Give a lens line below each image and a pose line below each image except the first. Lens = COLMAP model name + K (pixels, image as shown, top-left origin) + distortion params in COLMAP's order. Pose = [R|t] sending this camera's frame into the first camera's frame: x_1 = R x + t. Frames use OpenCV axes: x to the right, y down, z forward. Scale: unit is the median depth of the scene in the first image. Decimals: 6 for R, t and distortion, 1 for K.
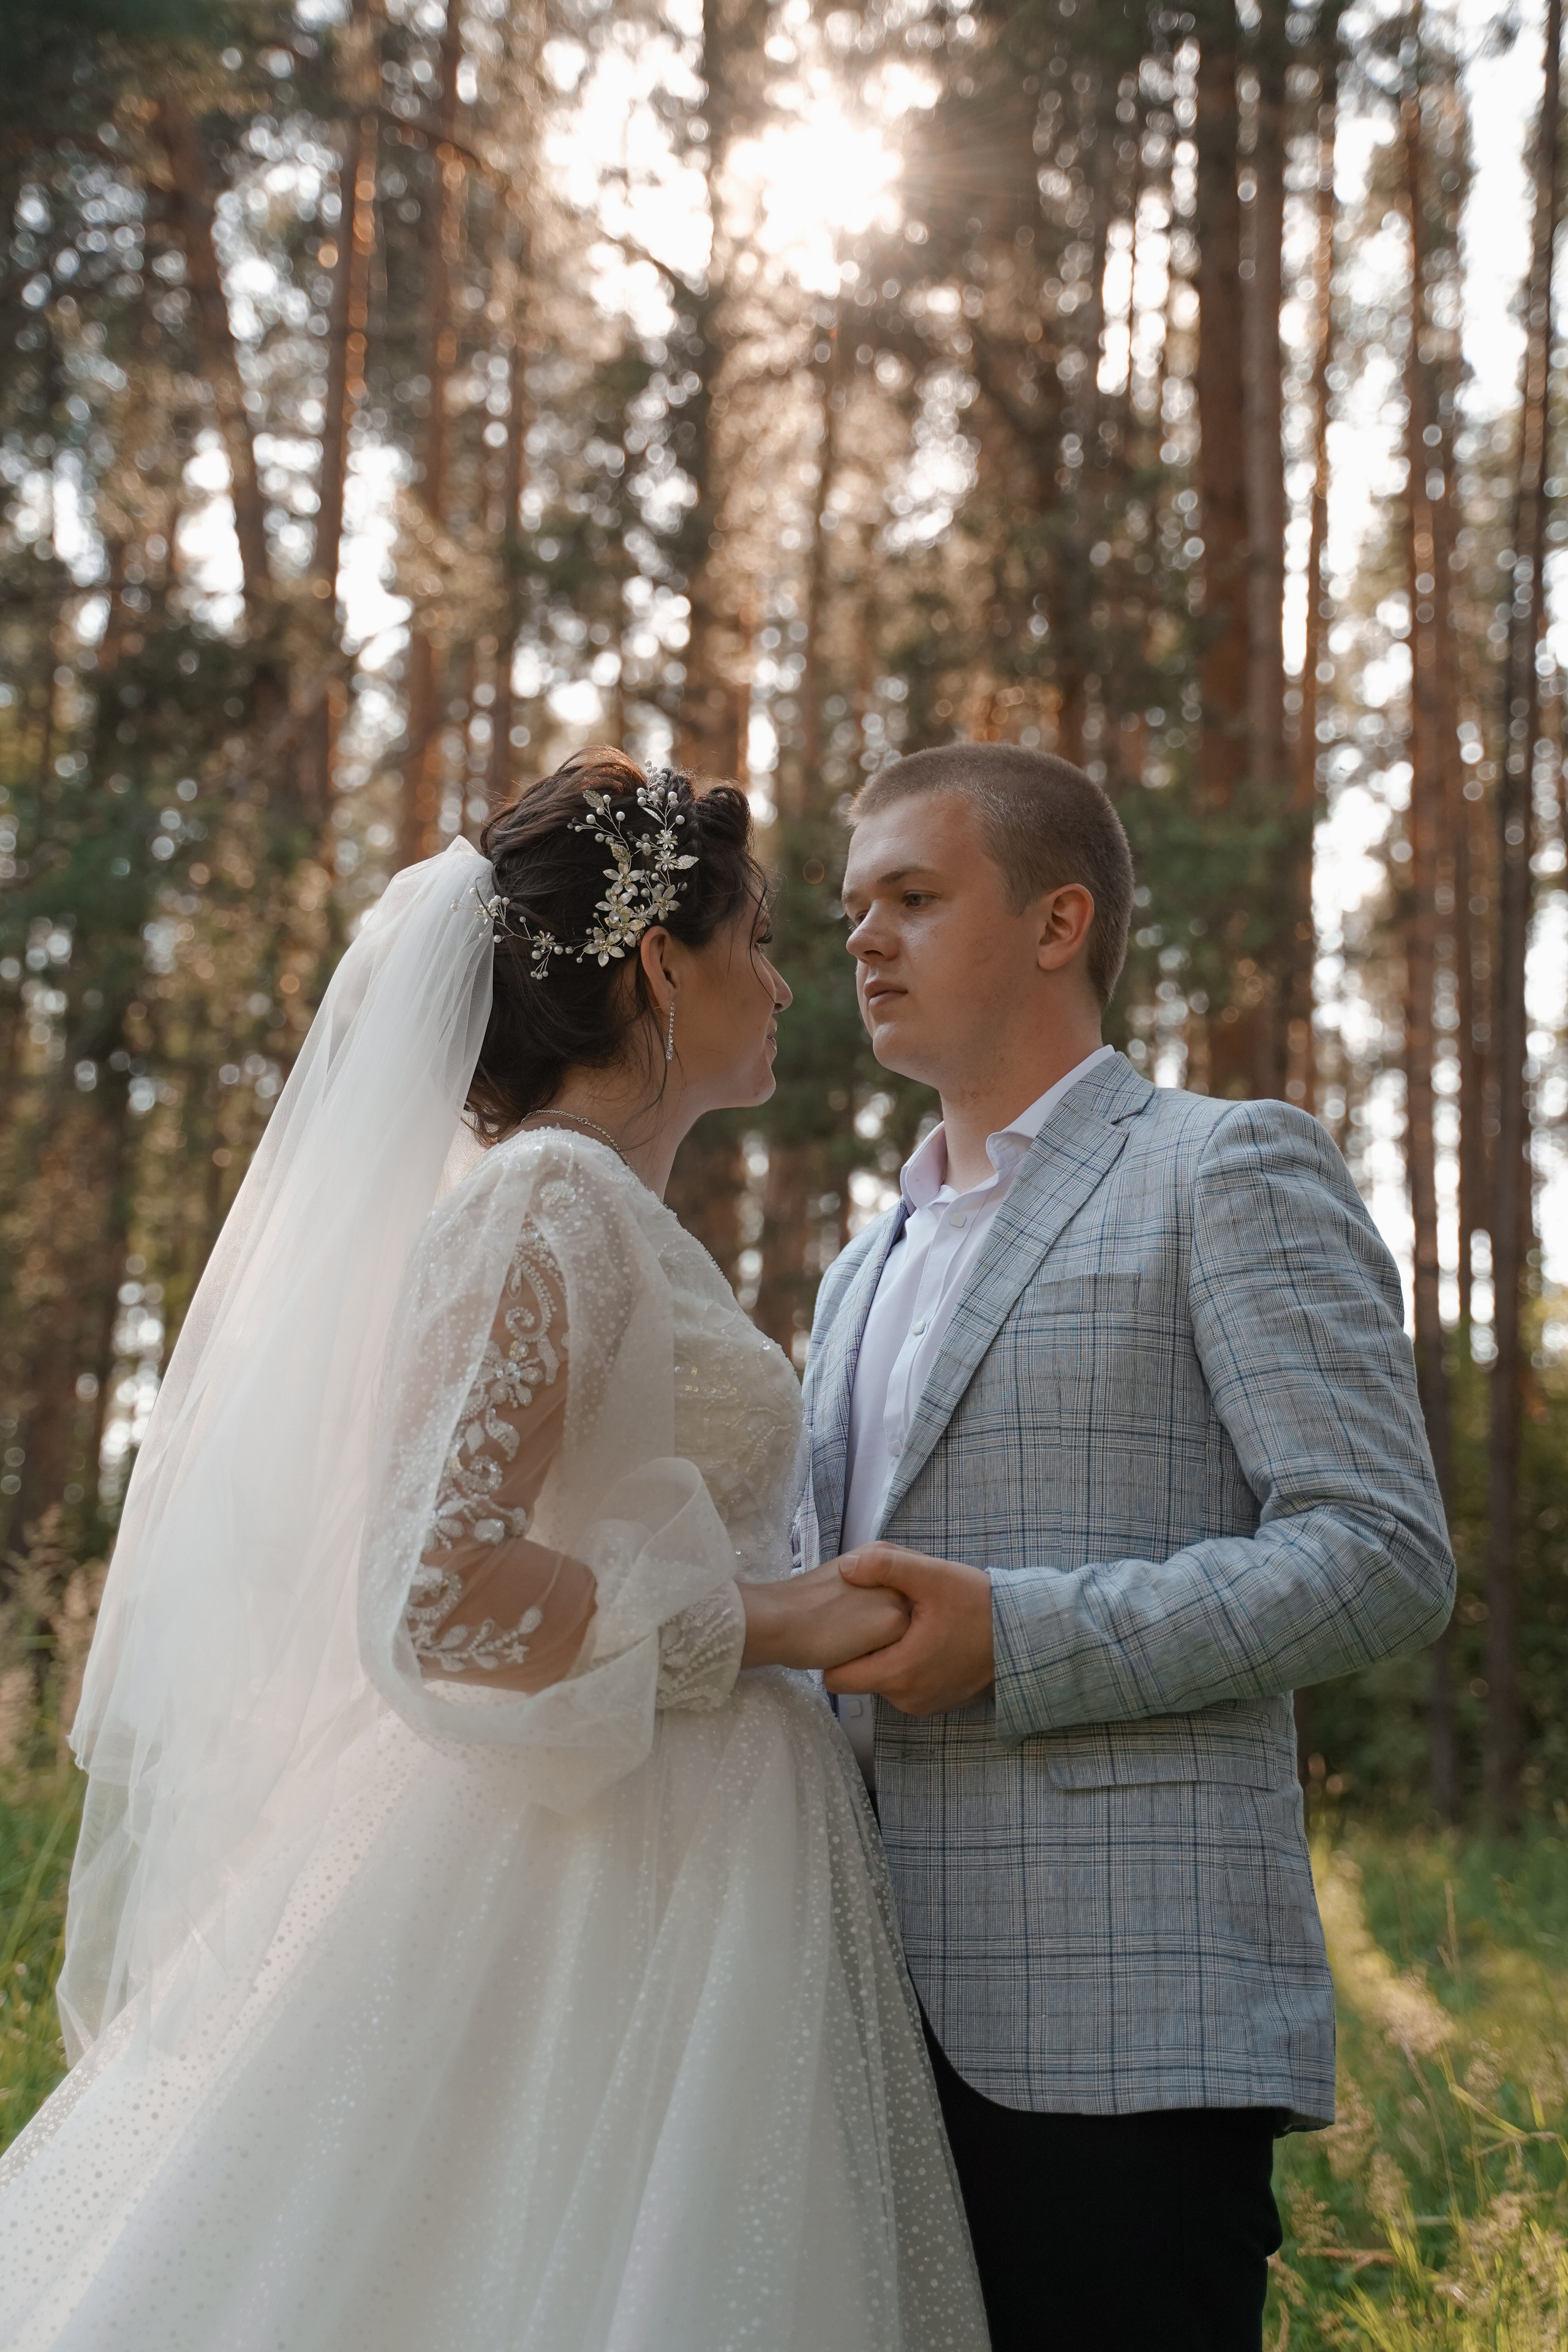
lens RADIAL K [[3057.7, 0, 784.0], [0, 3057.7, 1176.0], [0, 0, 1]] dist [0.181622, 0.046322]
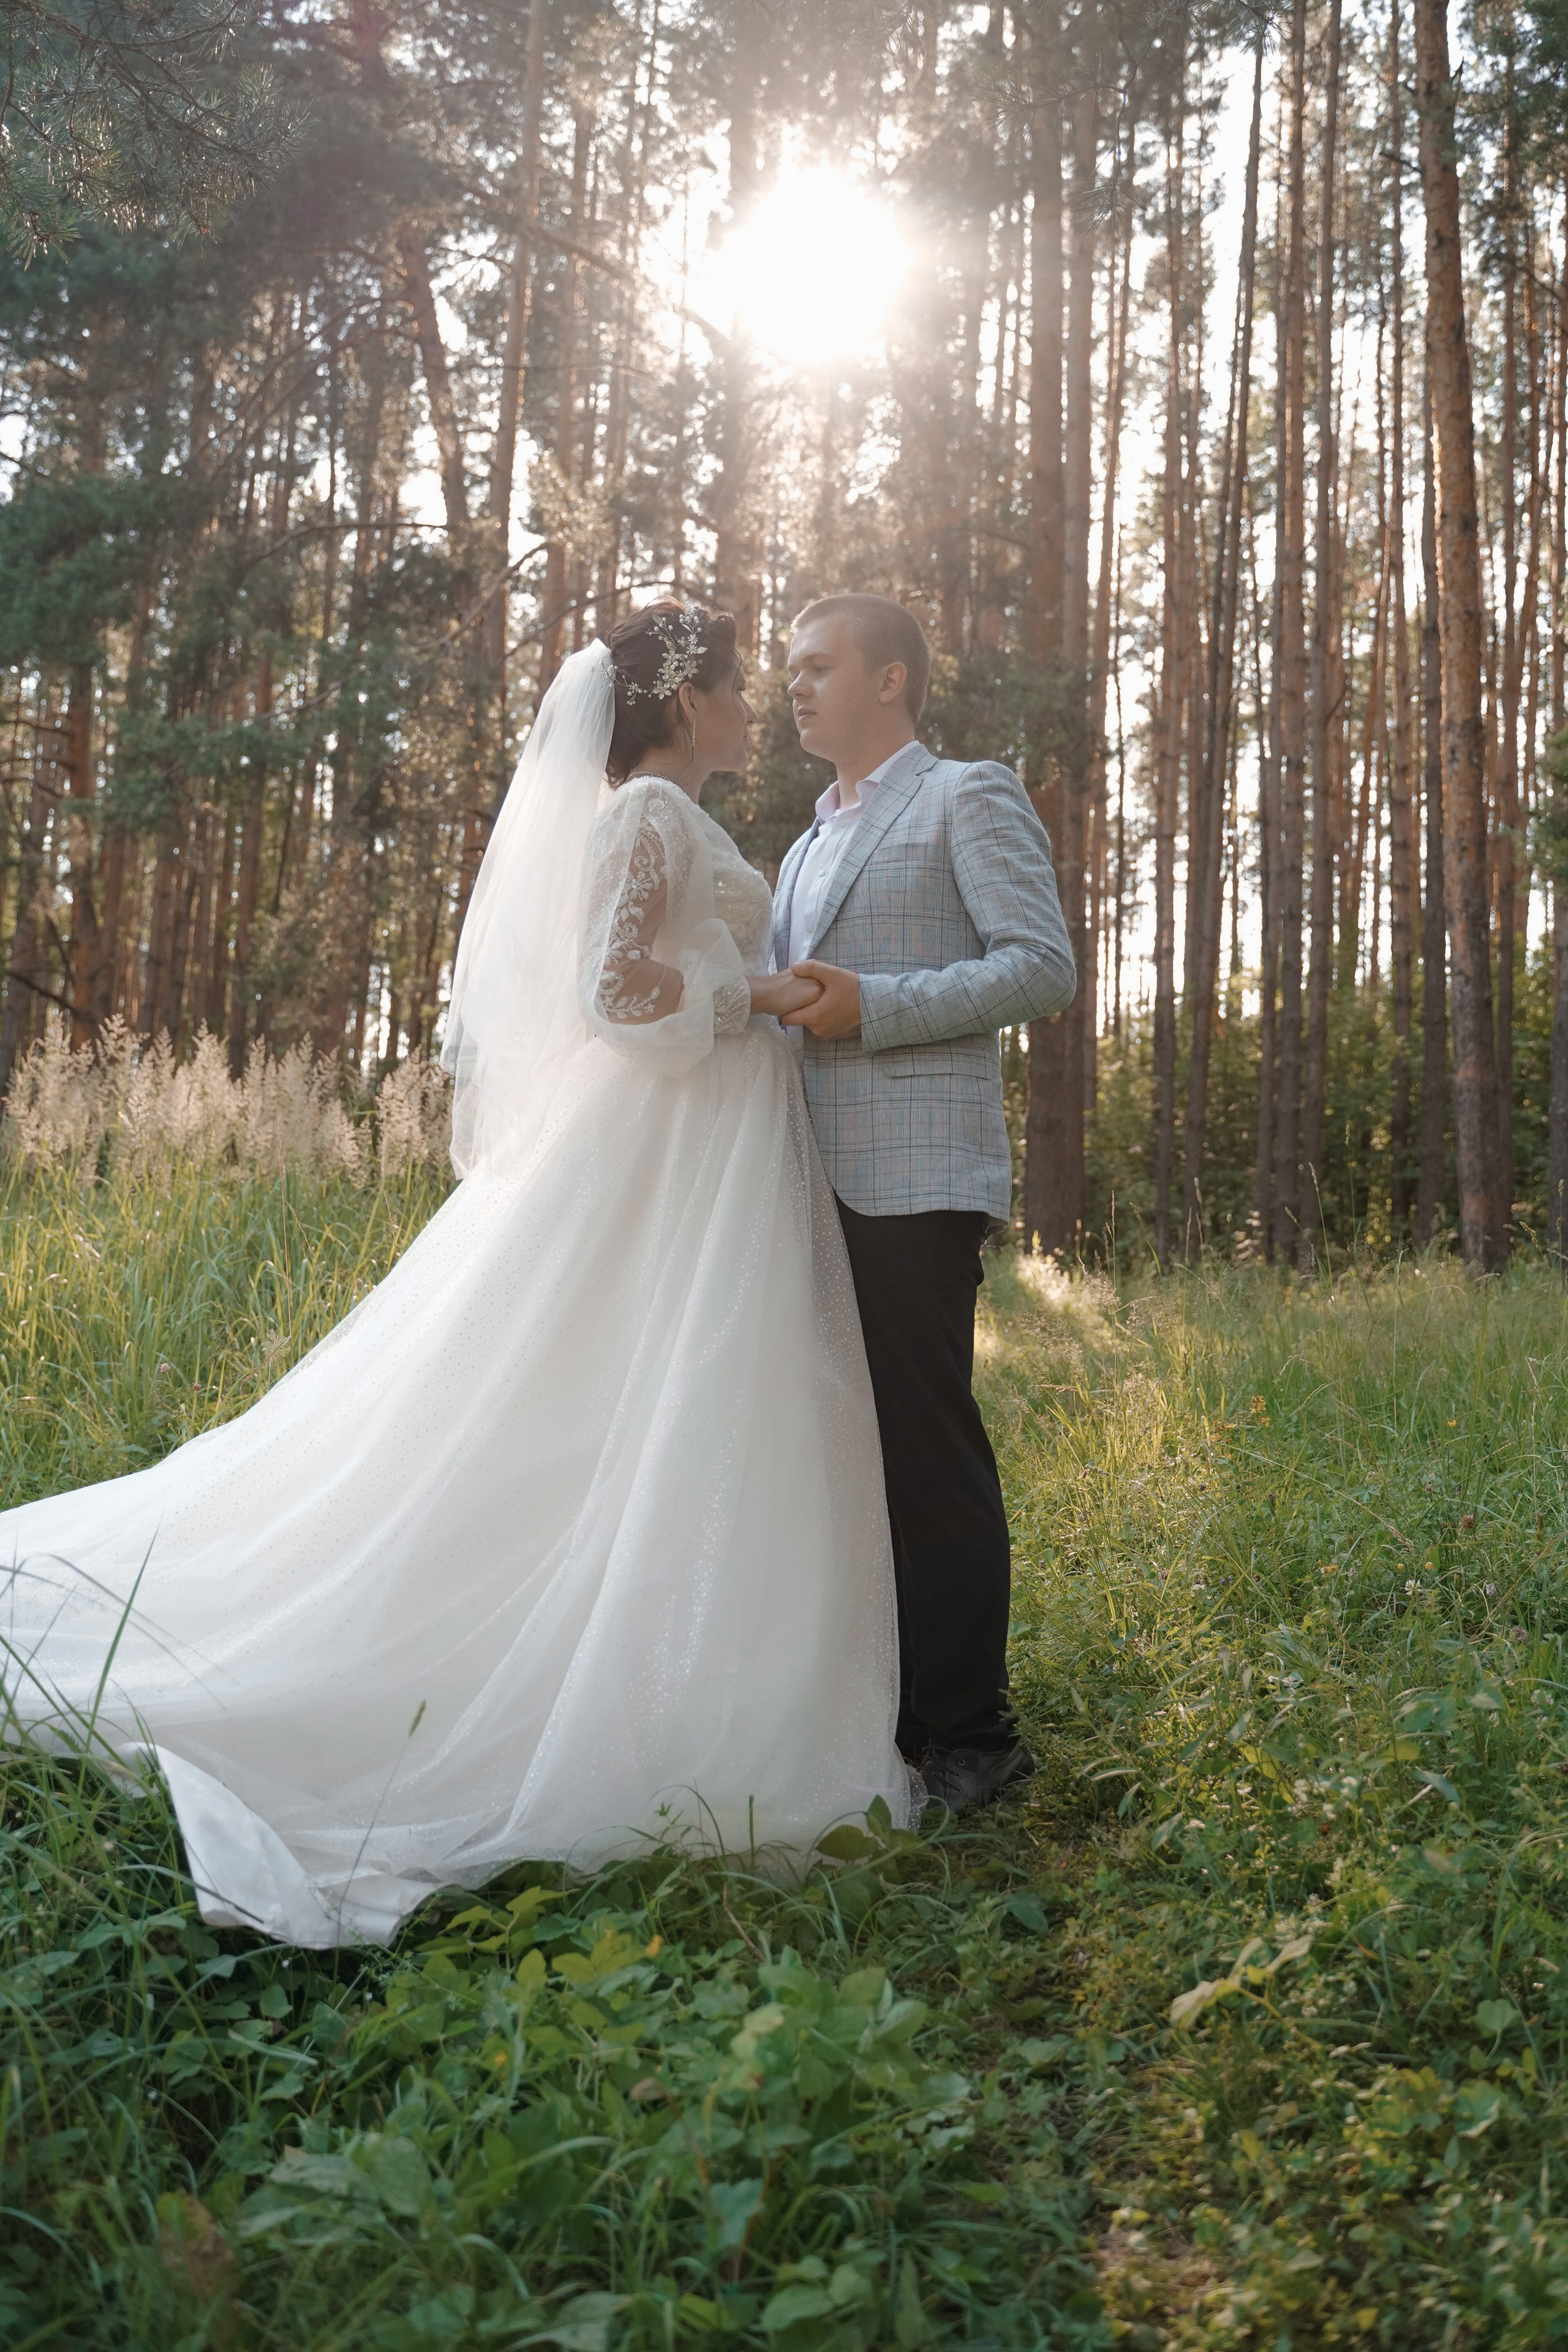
lens RADIAL K [[2046.7, 0, 784.0], [0, 2046.7, 1176.0], [0, 0, 1]] dist [-0.005956, -0.009059]
pose [[0.999913, 0.012353, 0.004716, 0.001214], [-0.012823, 0.992945, 0.117882, 0.020437], [-0.003227, -0.117932, 0.993016, -0.103753]]
